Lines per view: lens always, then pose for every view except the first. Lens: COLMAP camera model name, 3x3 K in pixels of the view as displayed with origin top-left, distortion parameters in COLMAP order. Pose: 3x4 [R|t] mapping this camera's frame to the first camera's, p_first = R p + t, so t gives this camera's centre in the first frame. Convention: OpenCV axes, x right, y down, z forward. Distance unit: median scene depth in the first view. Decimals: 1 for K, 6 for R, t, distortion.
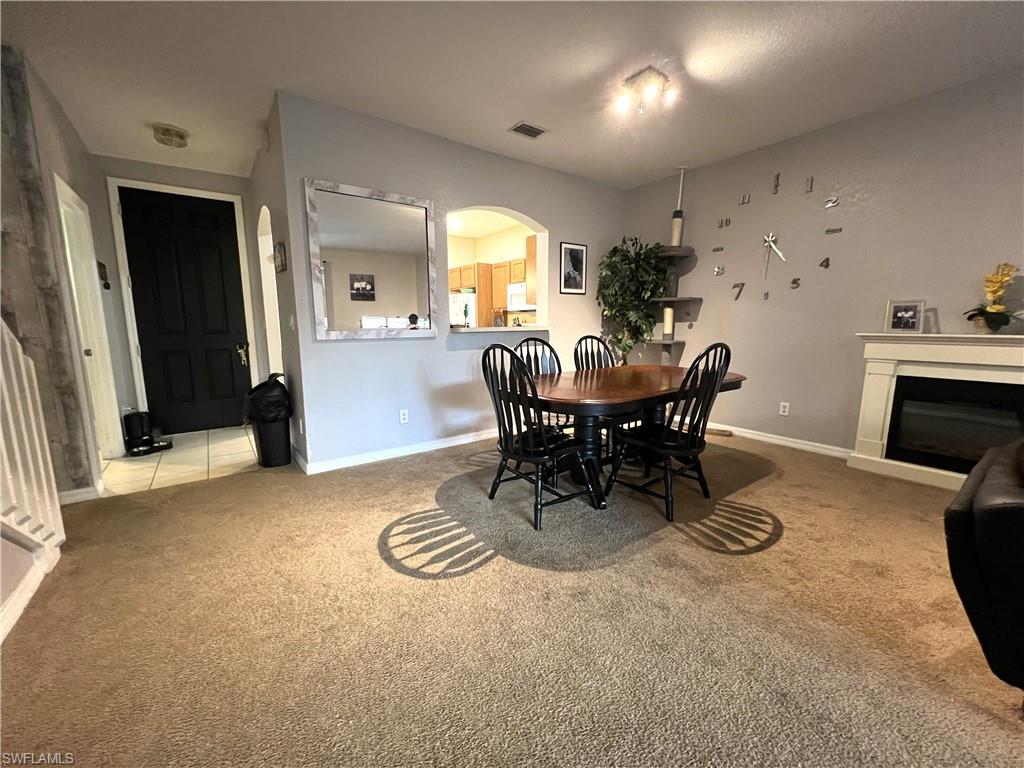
lens RADIAL K [[410.0, 0, 509.2], [0, 410.0, 385.9], [0, 0, 1]] dist [-0.002497, -0.000040]
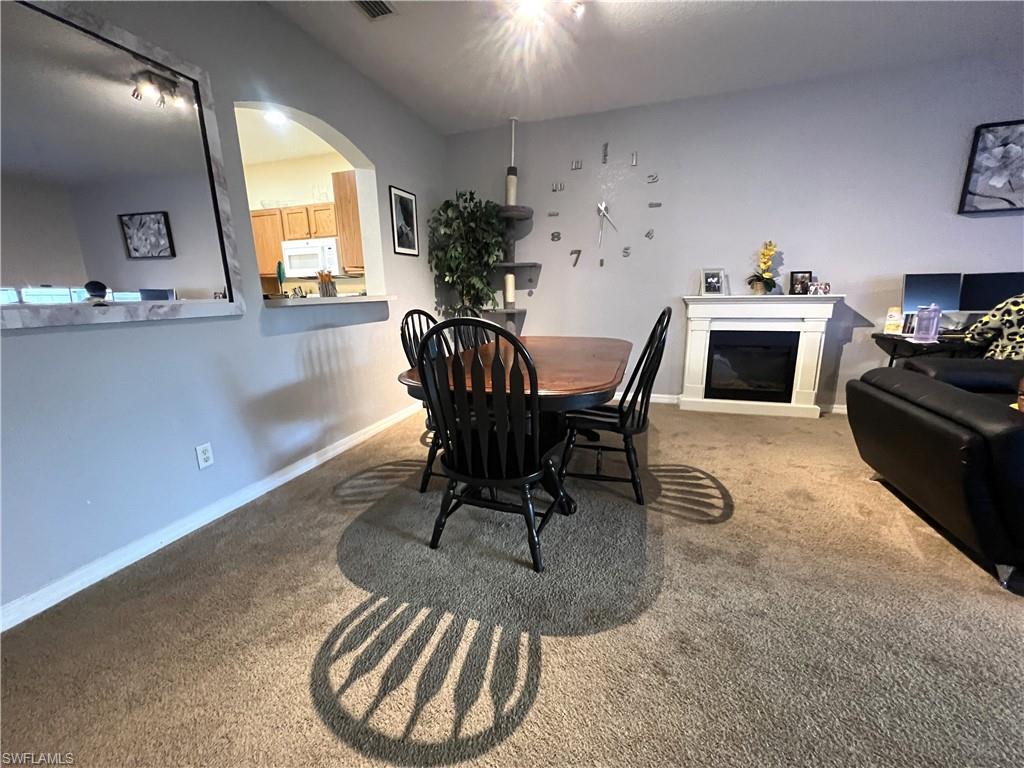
lens RADIAL K [[410.0, 0, 509.2], [0, 410.0, 385.9], [0, 0, 1]] dist [-0.002497, -0.000040]
pose [[0.811222, -0.138731, 0.568042, -0.267716], [0.101923, 0.990124, 0.096258, -0.040931], [-0.575786, -0.020191, 0.817351, 0.339937]]
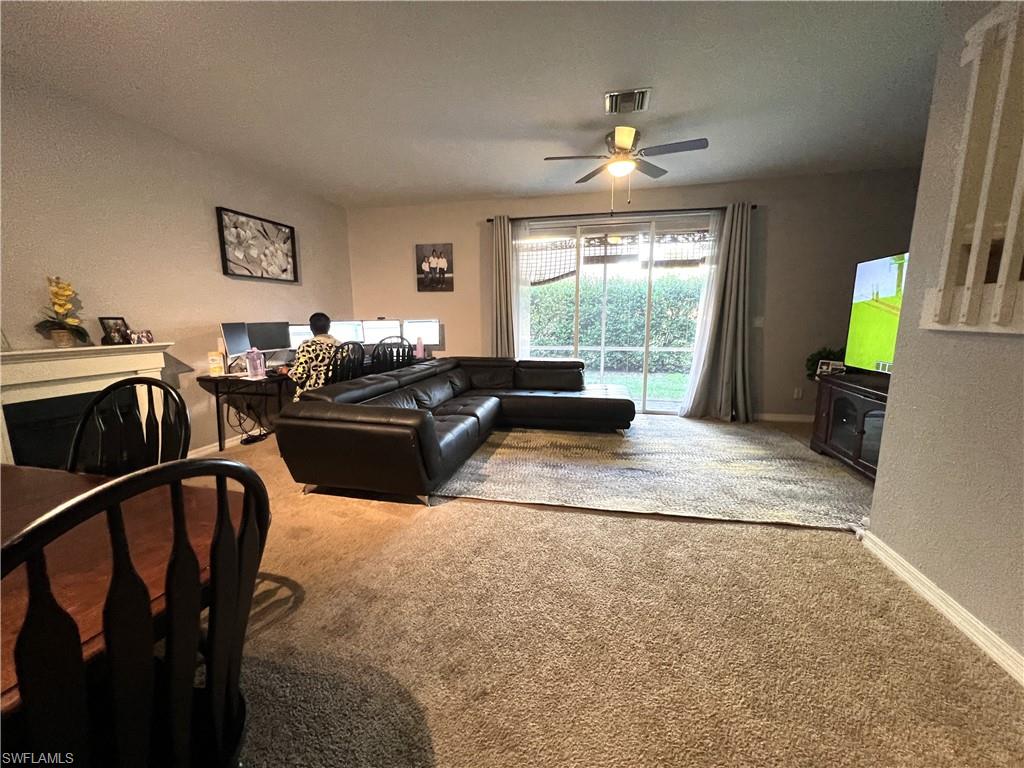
lens RADIAL K [[410.0, 0, 509.2], [0, 410.0, 385.9], [0, 0, 1]] dist [-0.002497, -0.000040]
pose [[-0.655660, -0.118060, 0.745769, -0.268905], [0.120205, 0.958782, 0.257463, -0.146971], [-0.745427, 0.258454, -0.614444, 0.754468]]
